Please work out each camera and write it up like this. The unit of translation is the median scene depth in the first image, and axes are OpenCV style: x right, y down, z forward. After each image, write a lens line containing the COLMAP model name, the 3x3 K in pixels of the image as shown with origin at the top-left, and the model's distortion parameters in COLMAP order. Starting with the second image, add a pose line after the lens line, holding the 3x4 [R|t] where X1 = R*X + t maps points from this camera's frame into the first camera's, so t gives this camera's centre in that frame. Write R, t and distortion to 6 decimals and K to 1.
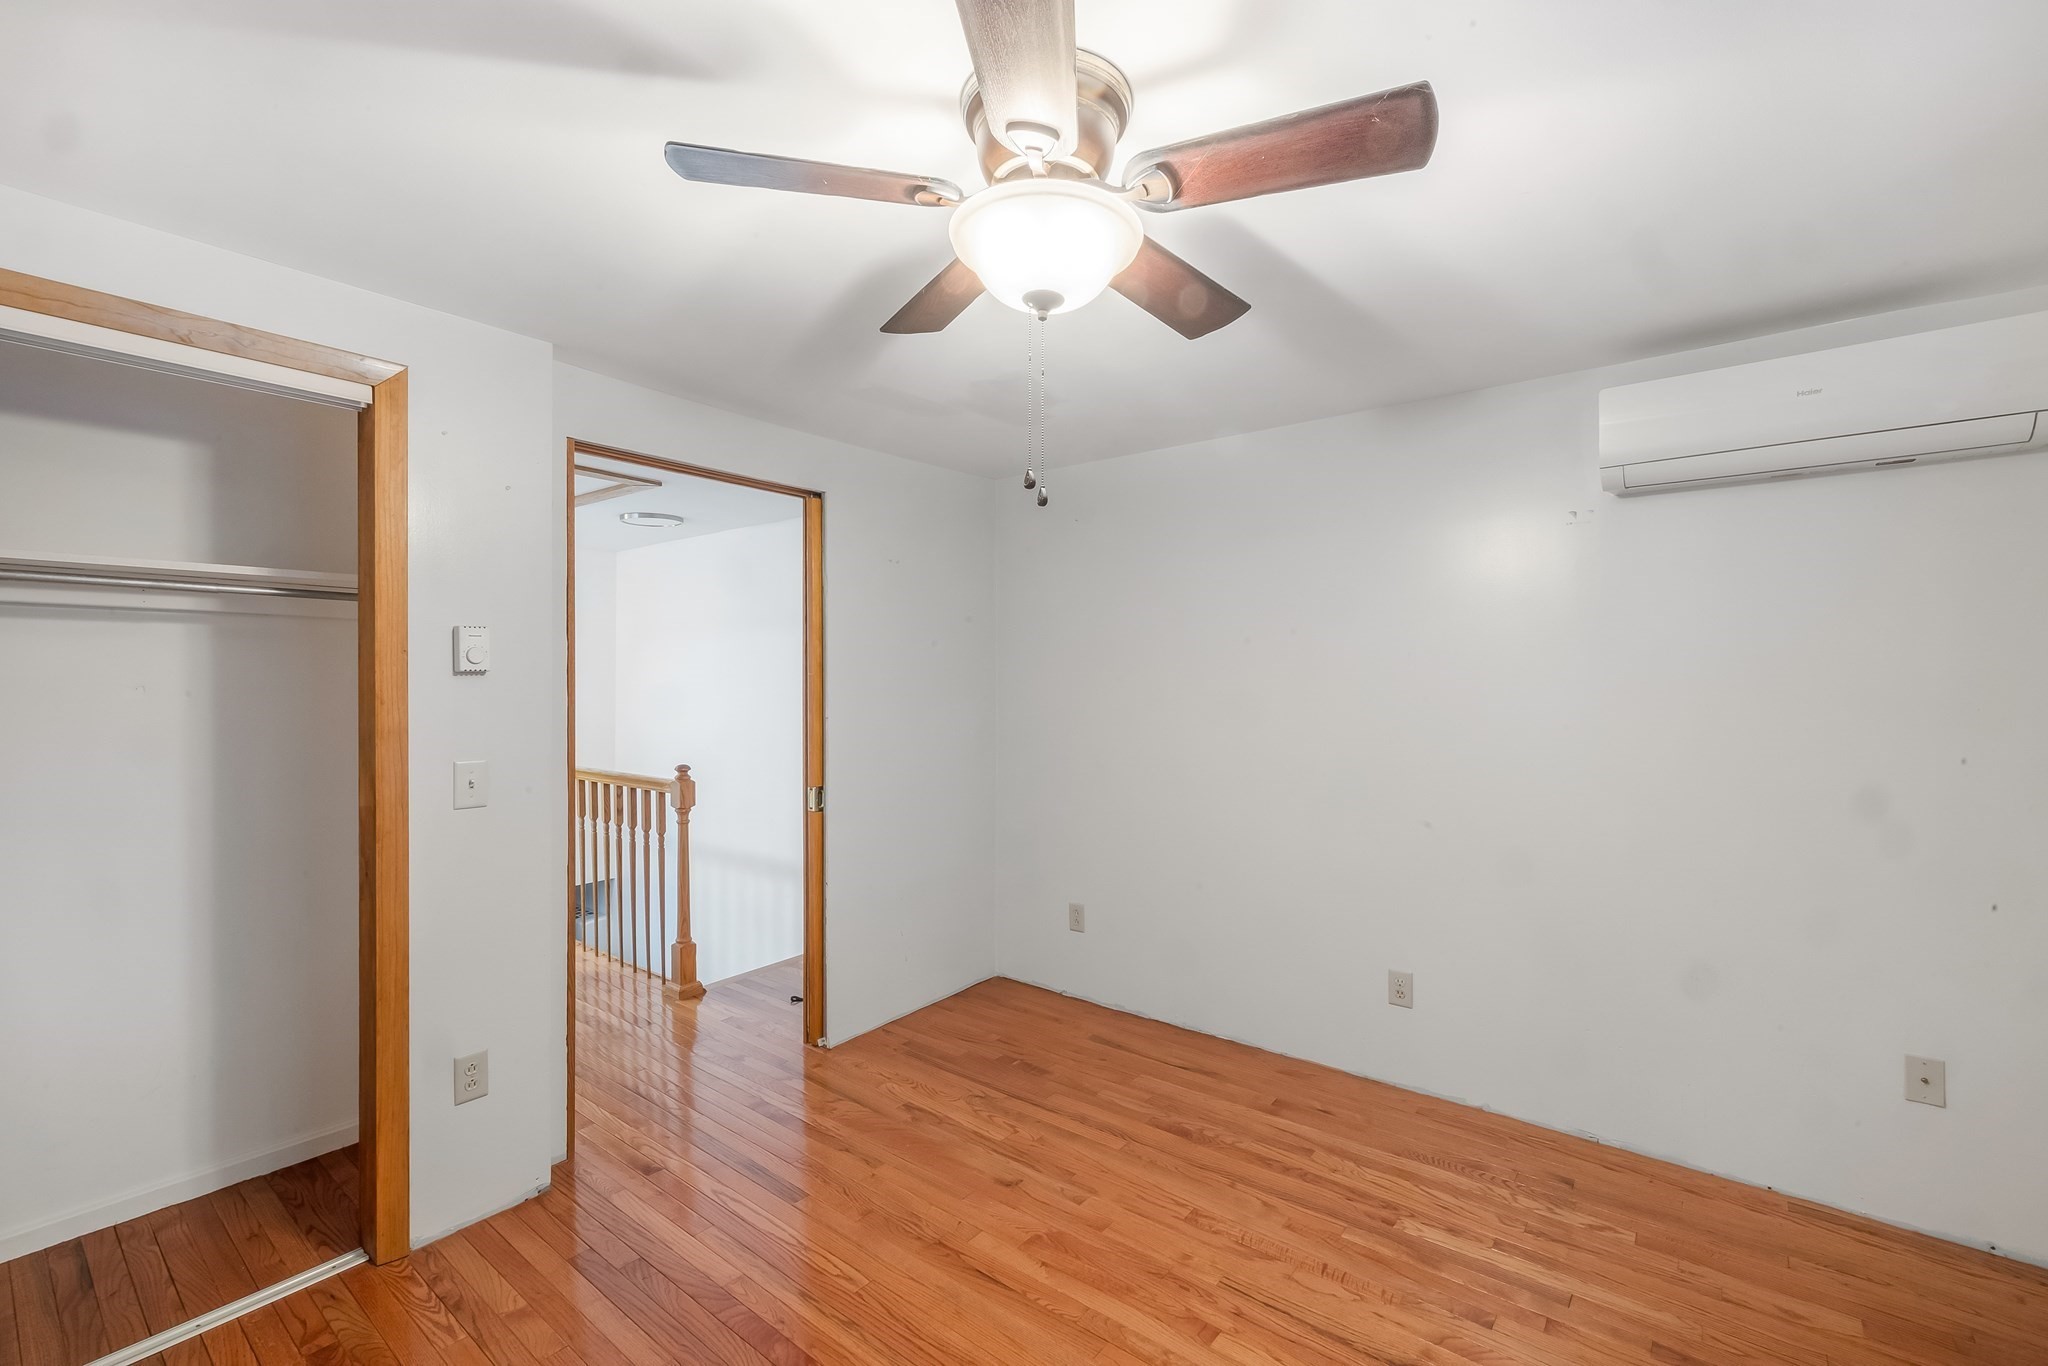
lens RADIAL K [[869.2, 0, 1024.0], [0, 869.2, 683.0], [0, 0, 1]] dist [0.000321, 0.000372]
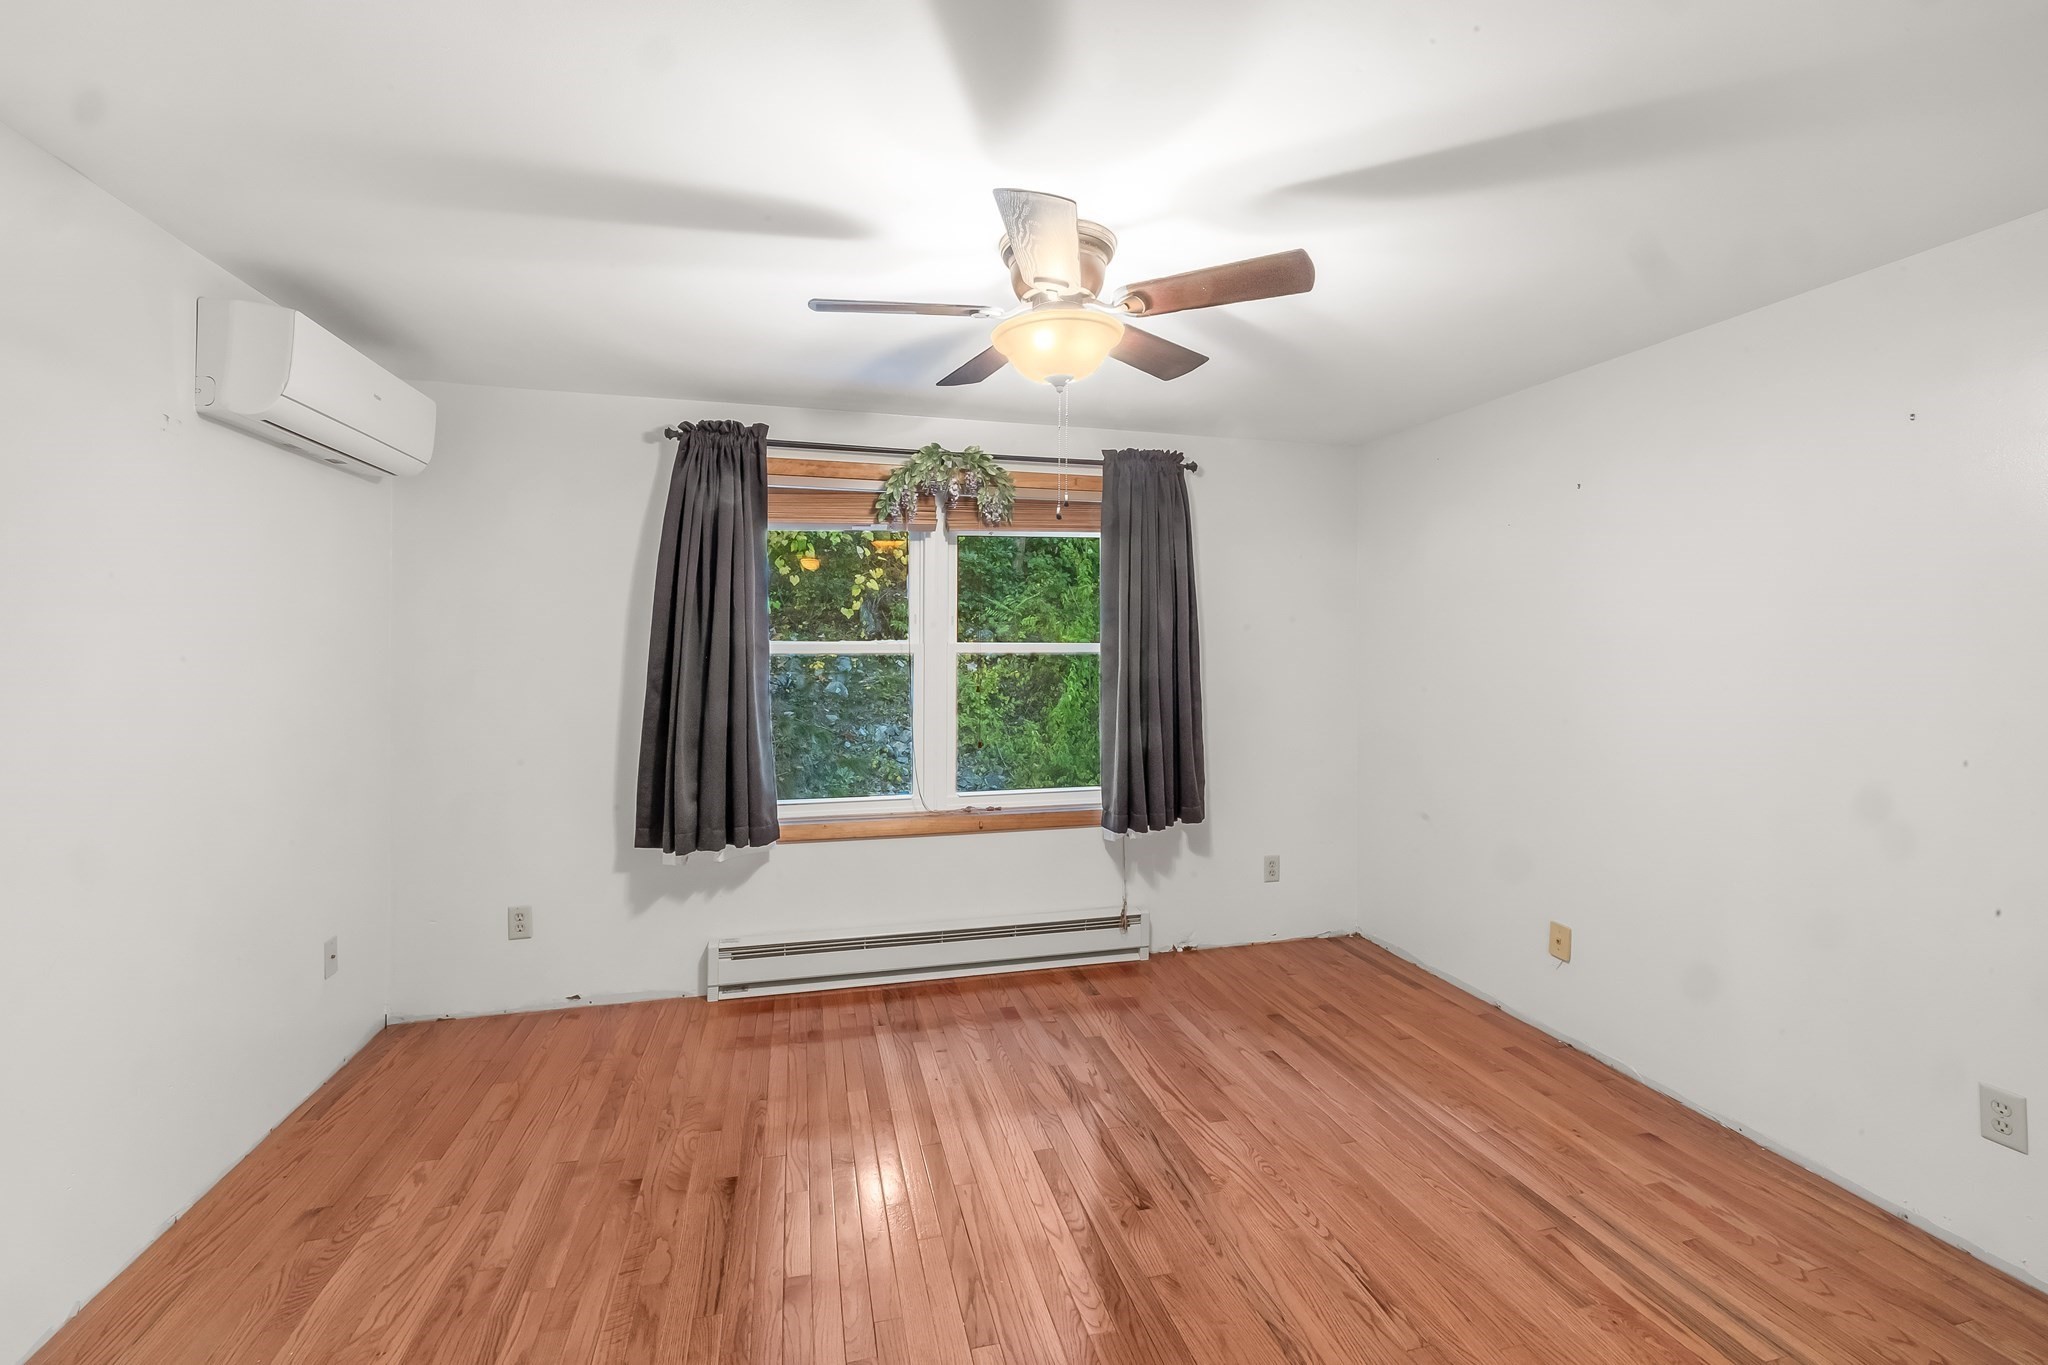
lens RADIAL K [[876.1, 0, 1017.9], [0, 876.1, 643.9], [0, 0, 1]] dist [-0.001303, 0.000430]
pose [[-0.795355, -0.002976, 0.606136, -0.510821], [-0.001165, 0.999994, 0.003382, 0.000438], [-0.606142, 0.001984, -0.795354, 1.390718]]
